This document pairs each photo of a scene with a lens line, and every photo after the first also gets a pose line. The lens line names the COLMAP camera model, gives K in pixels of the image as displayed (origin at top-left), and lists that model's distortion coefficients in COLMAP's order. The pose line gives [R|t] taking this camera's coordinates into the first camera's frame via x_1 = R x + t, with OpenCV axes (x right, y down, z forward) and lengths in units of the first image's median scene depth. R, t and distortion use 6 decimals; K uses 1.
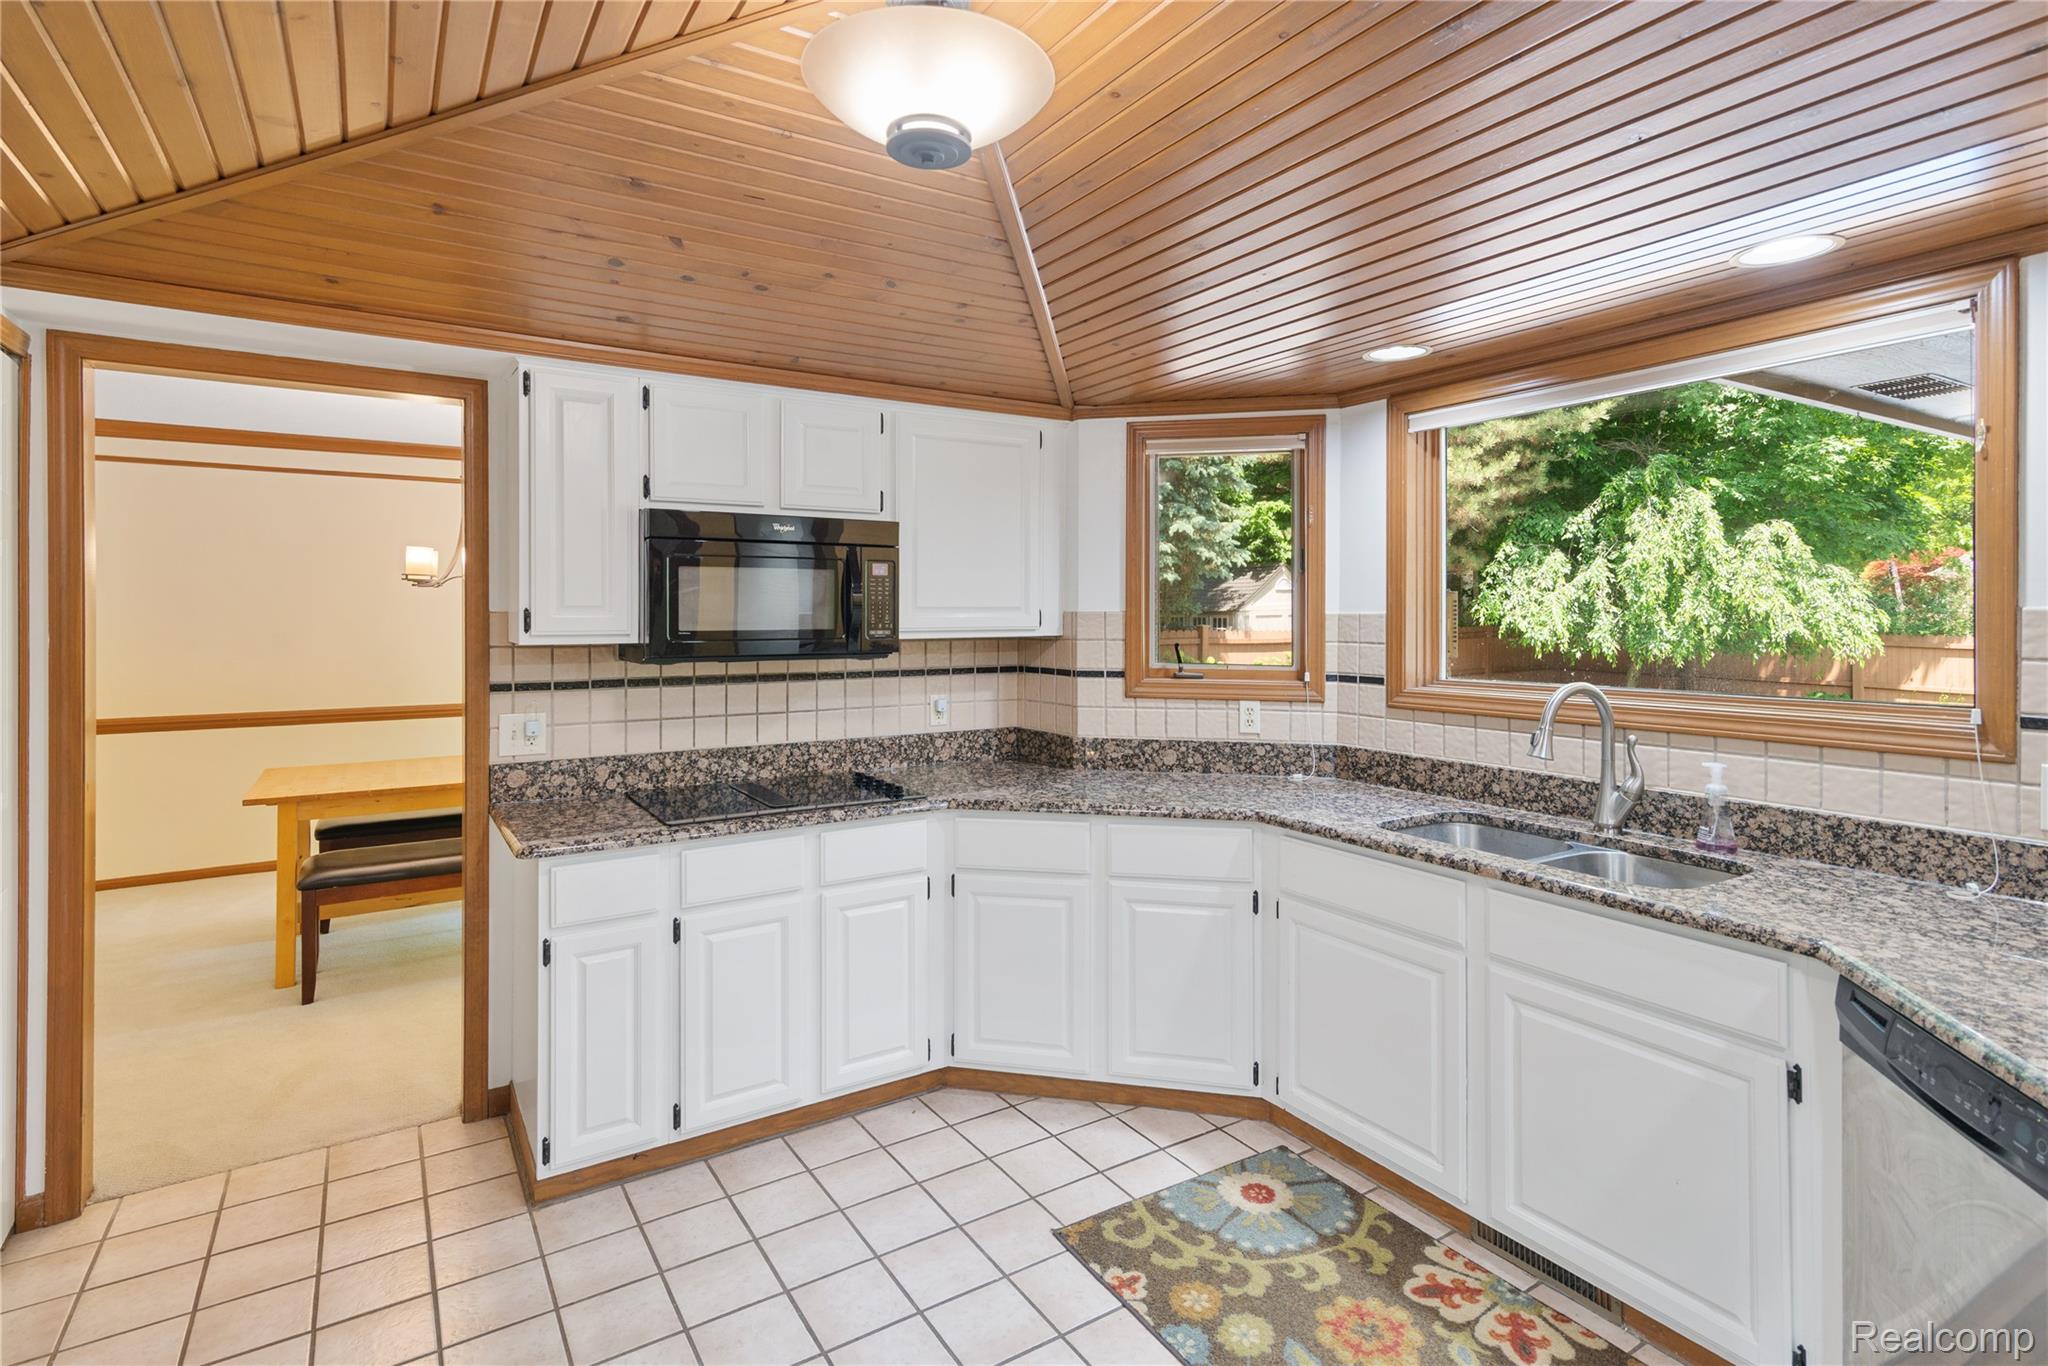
lens RADIAL K [[1007.4, 0, 1017.3], [0, 1007.4, 608.2], [0, 0, 1]] dist [0.014836, 0.000027]
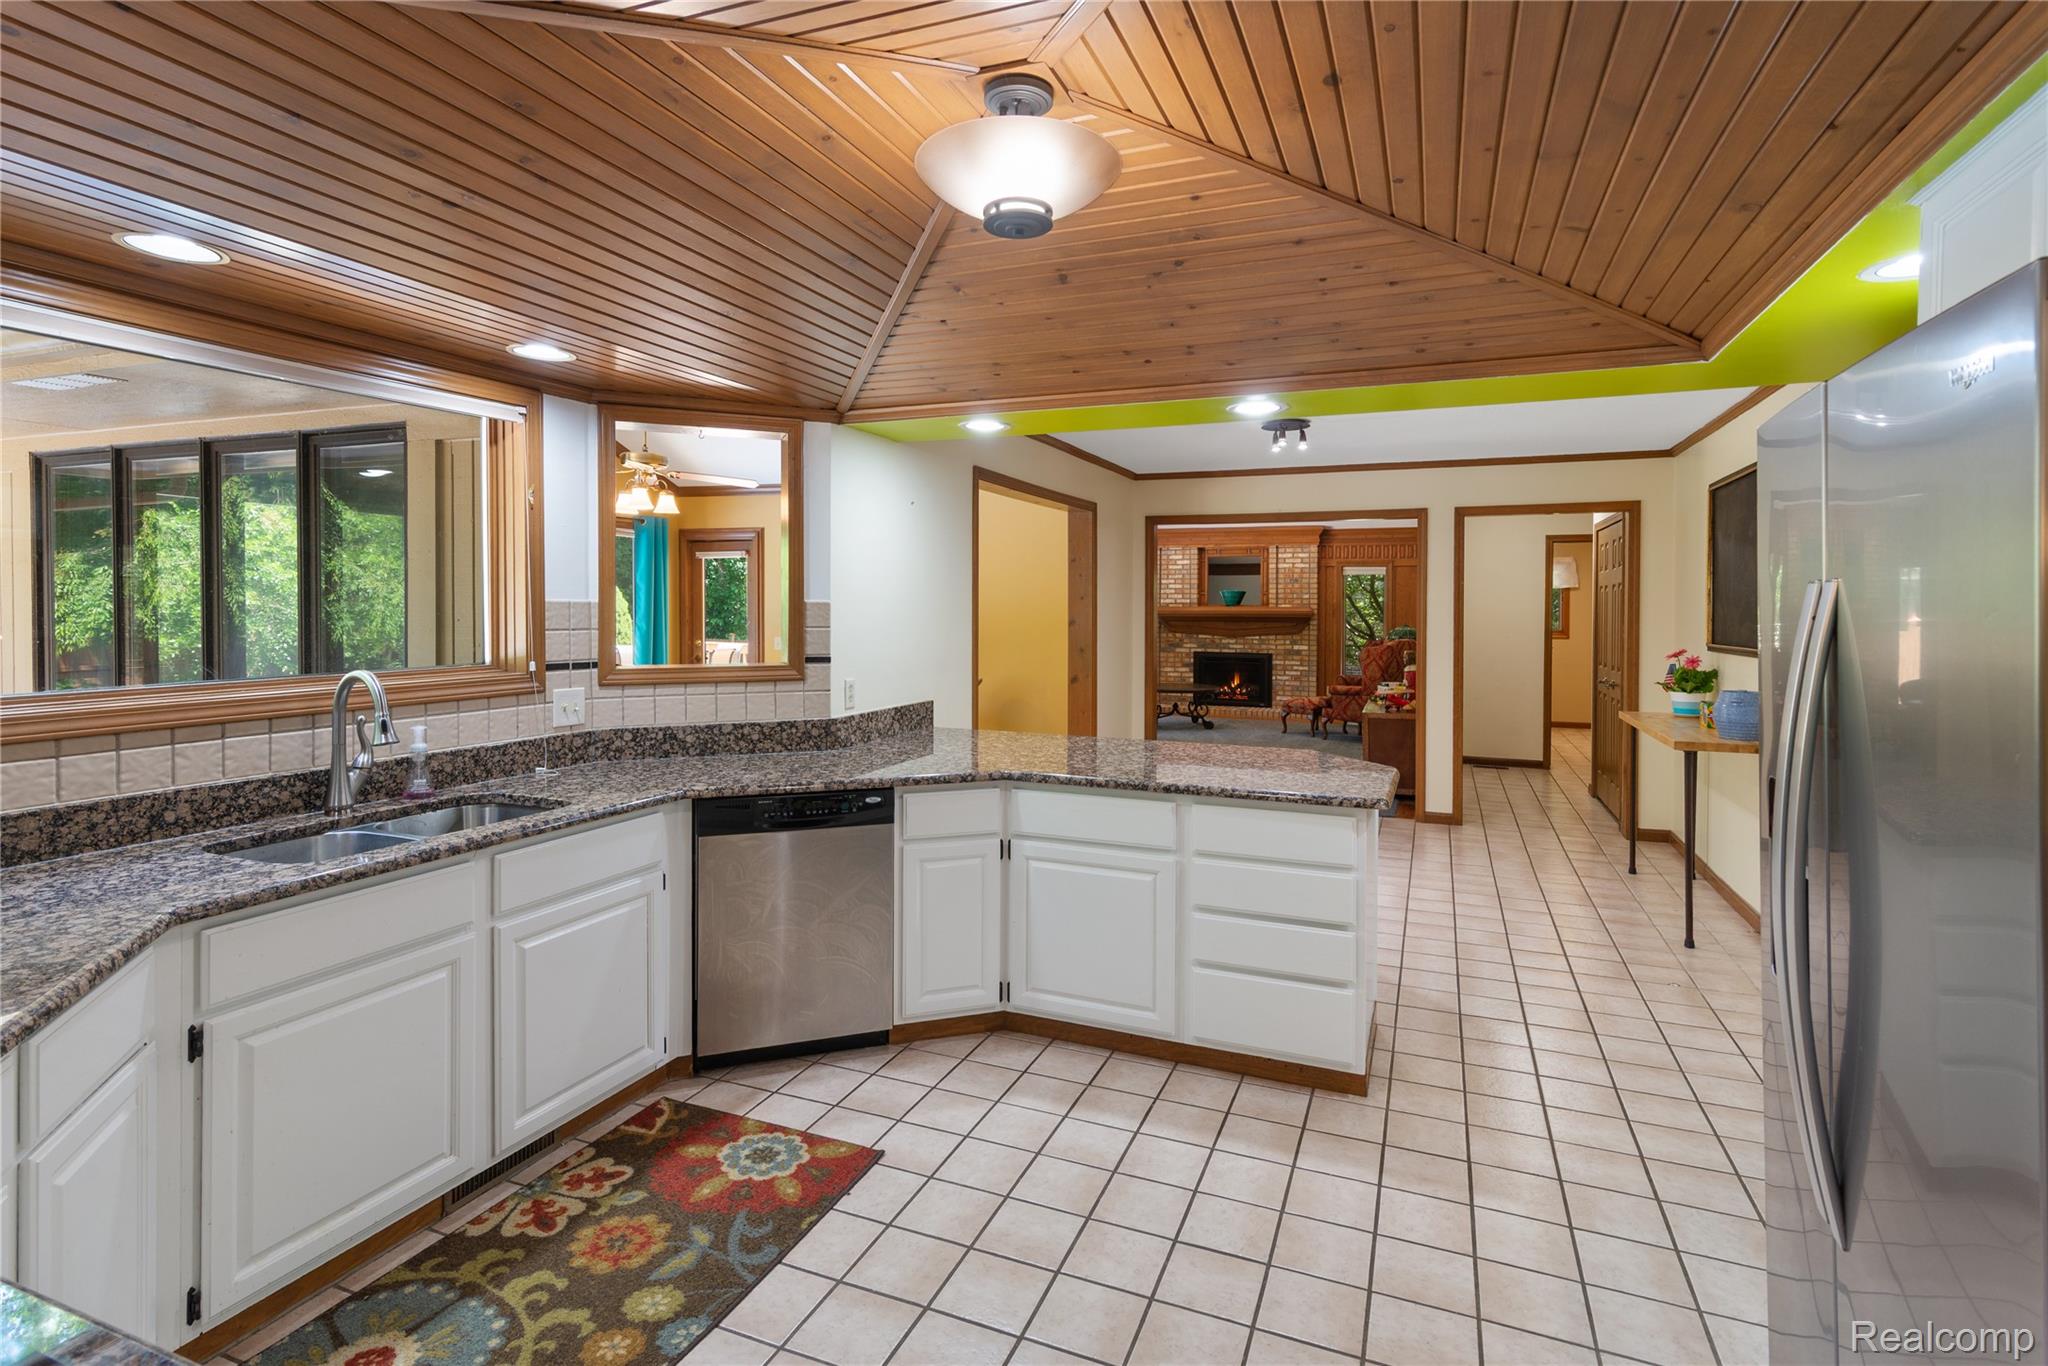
lens RADIAL K [[999.8, 0, 1020.8], [0, 999.8, 622.8], [0, 0, 1]] dist [0.001636, 0.000486]
pose [[-0.575649, -0.014671, 0.817565, -0.536224], [-0.007489, 0.999892, 0.012670, 0.007490], [-0.817662, 0.001171, -0.575697, 0.850799]]
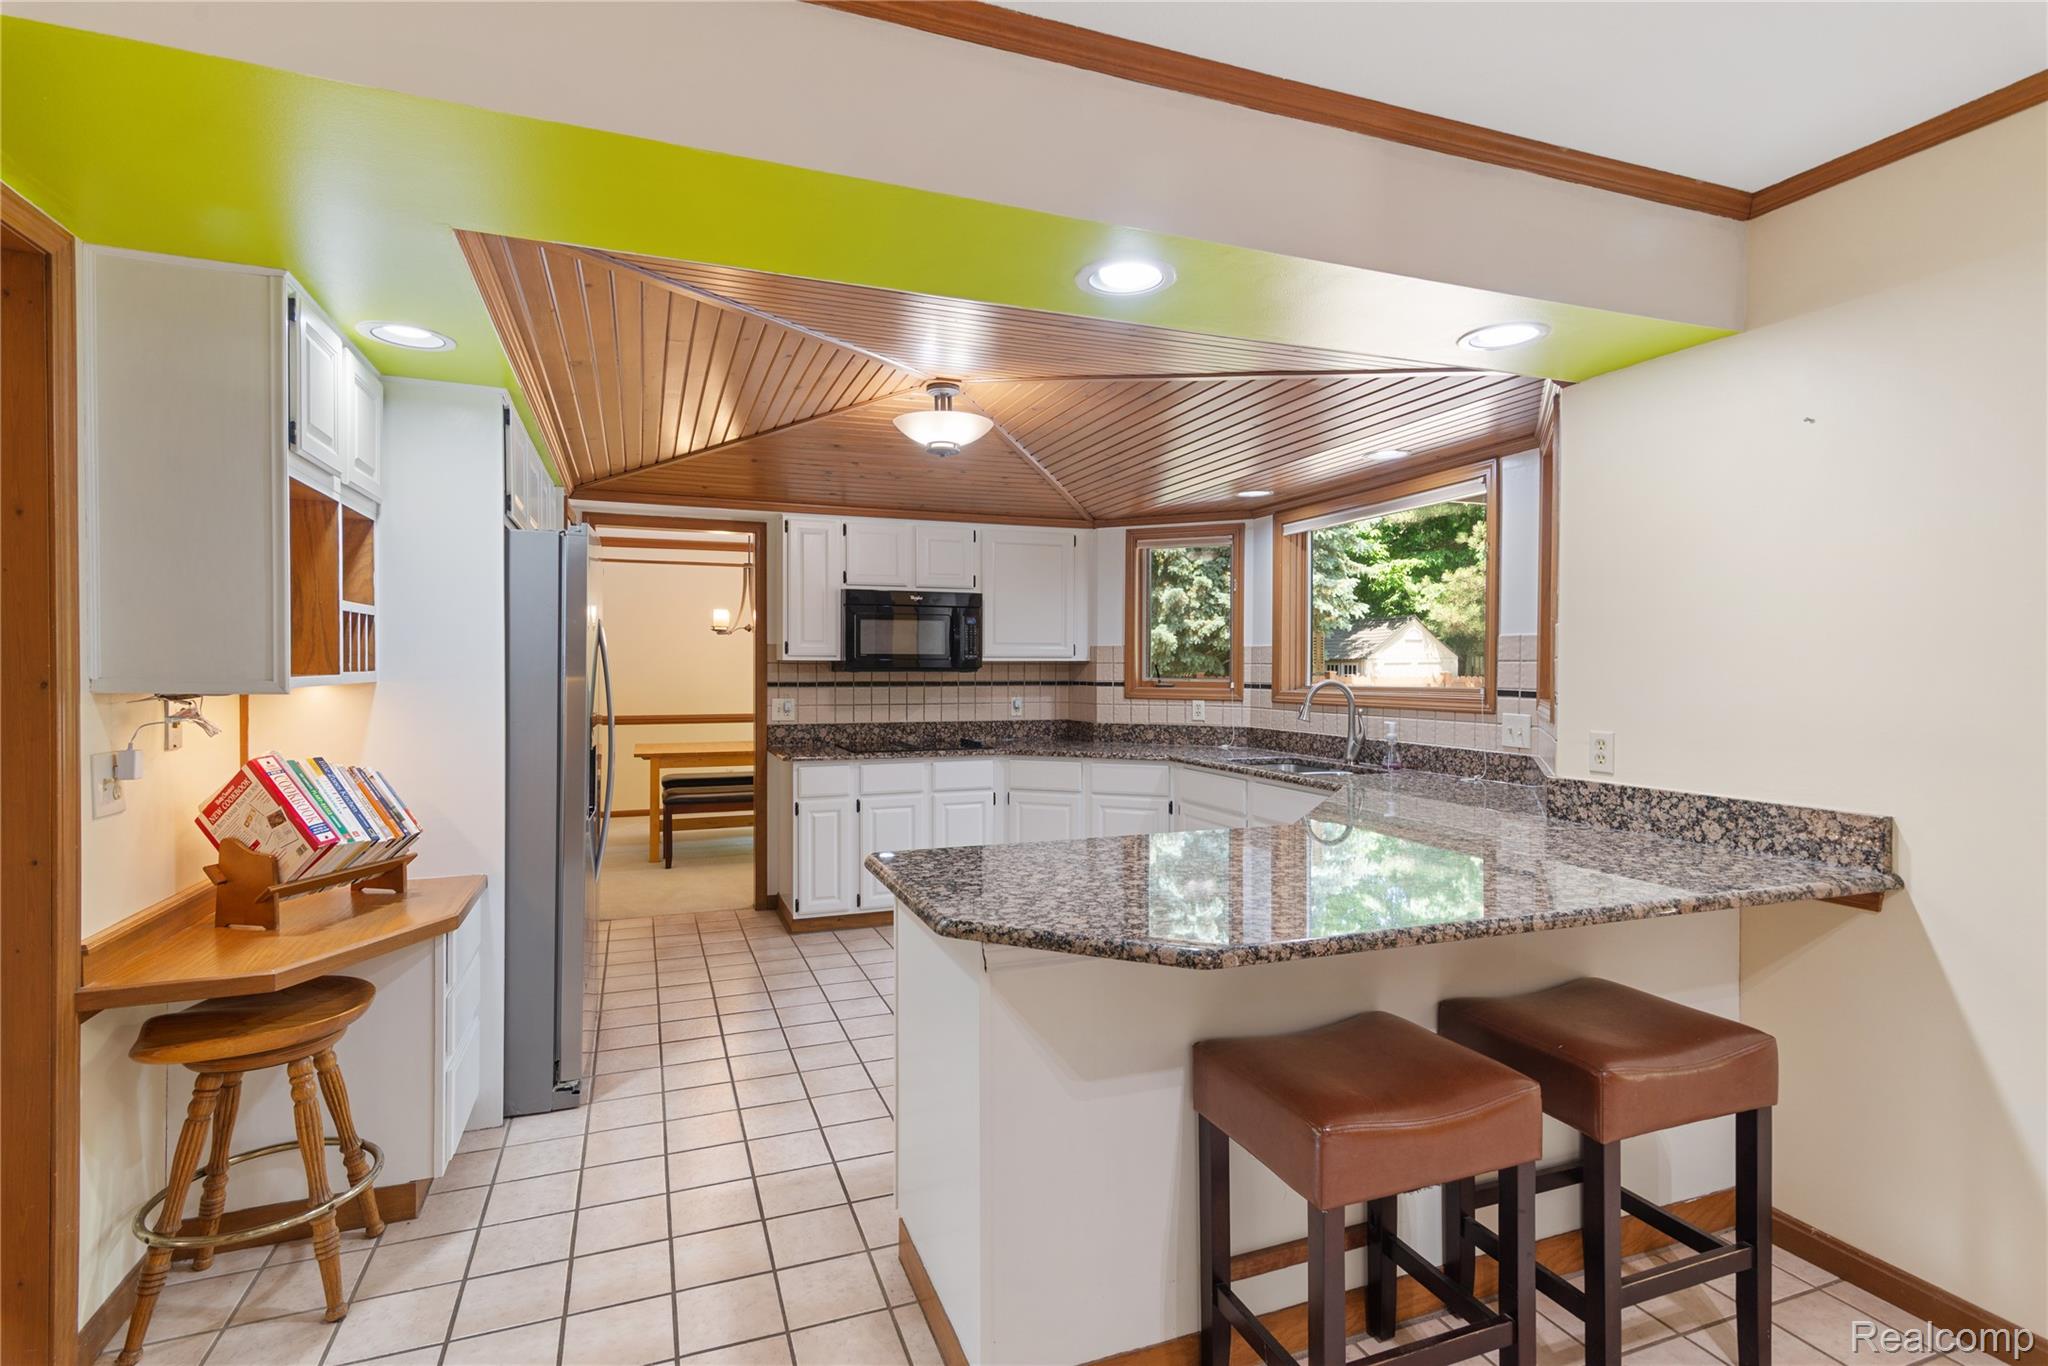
lens RADIAL K [[983.2, 0, 1018.9], [0, 983.2, 669.9], [0, 0, 1]] dist [0.016519, 0.000057]
pose [[0.980411, 0.002657, -0.196946, 0.291727], [-0.001137, 0.999969, 0.007829, 0.034700], [0.196960, -0.007451, 0.980383, -0.685953]]
